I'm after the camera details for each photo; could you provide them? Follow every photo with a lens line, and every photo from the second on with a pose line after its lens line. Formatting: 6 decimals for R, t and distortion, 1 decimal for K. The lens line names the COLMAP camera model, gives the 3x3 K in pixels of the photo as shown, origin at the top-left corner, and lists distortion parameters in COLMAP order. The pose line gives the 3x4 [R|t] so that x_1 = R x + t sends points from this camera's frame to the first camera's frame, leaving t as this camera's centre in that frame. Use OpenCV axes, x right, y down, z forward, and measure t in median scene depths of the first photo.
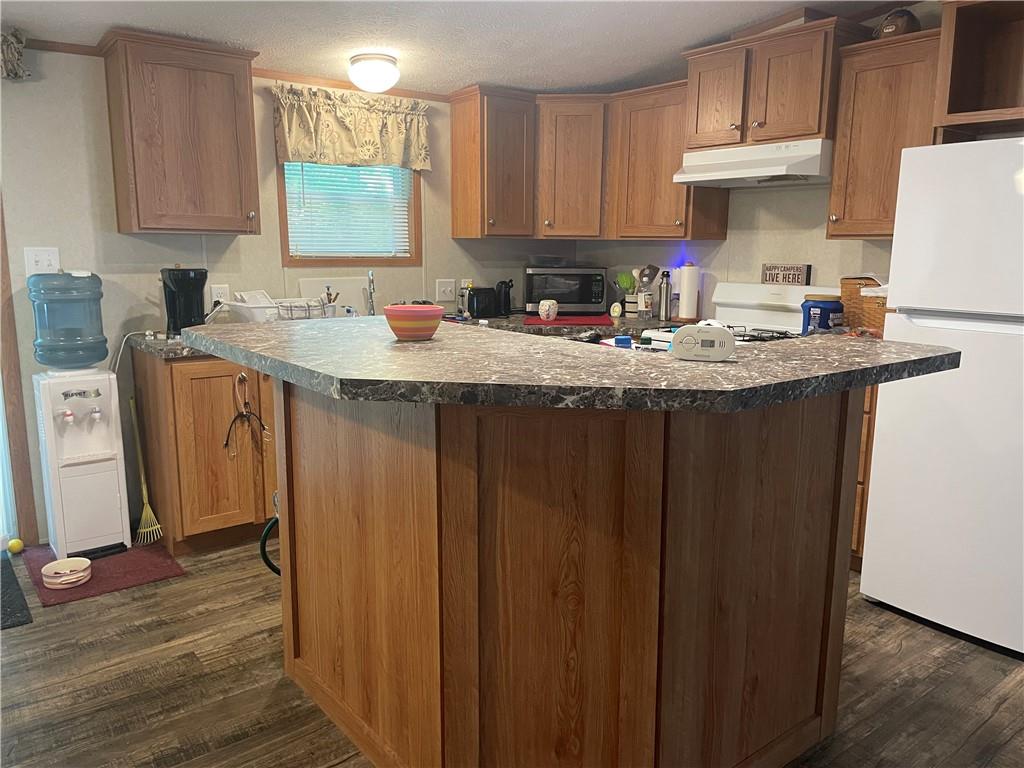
lens RADIAL K [[776.6, 0, 520.5], [0, 776.6, 384.6], [0, 0, 1]] dist [0.104507, -0.139198]
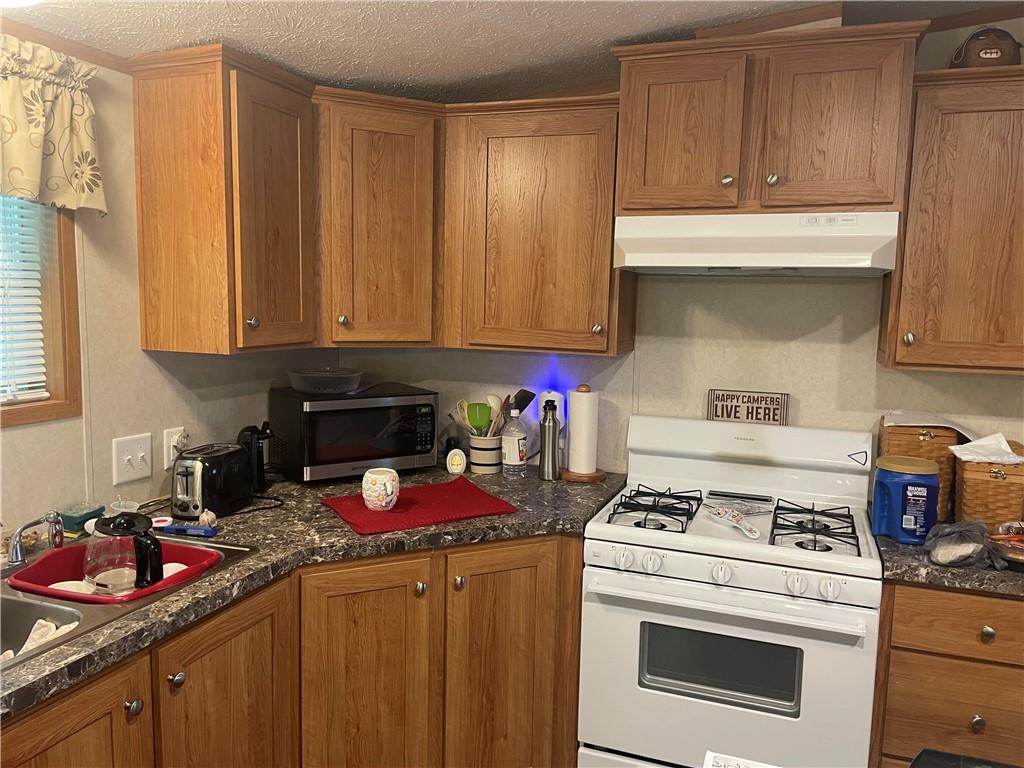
lens RADIAL K [[776.6, 0, 520.5], [0, 776.6, 384.6], [0, 0, 1]] dist [0.104507, -0.139198]
pose [[0.851559, -0.049081, 0.521957, -0.154510], [0.079925, 0.996124, -0.036726, -0.138628], [-0.518131, 0.072992, 0.852181, 0.495836]]
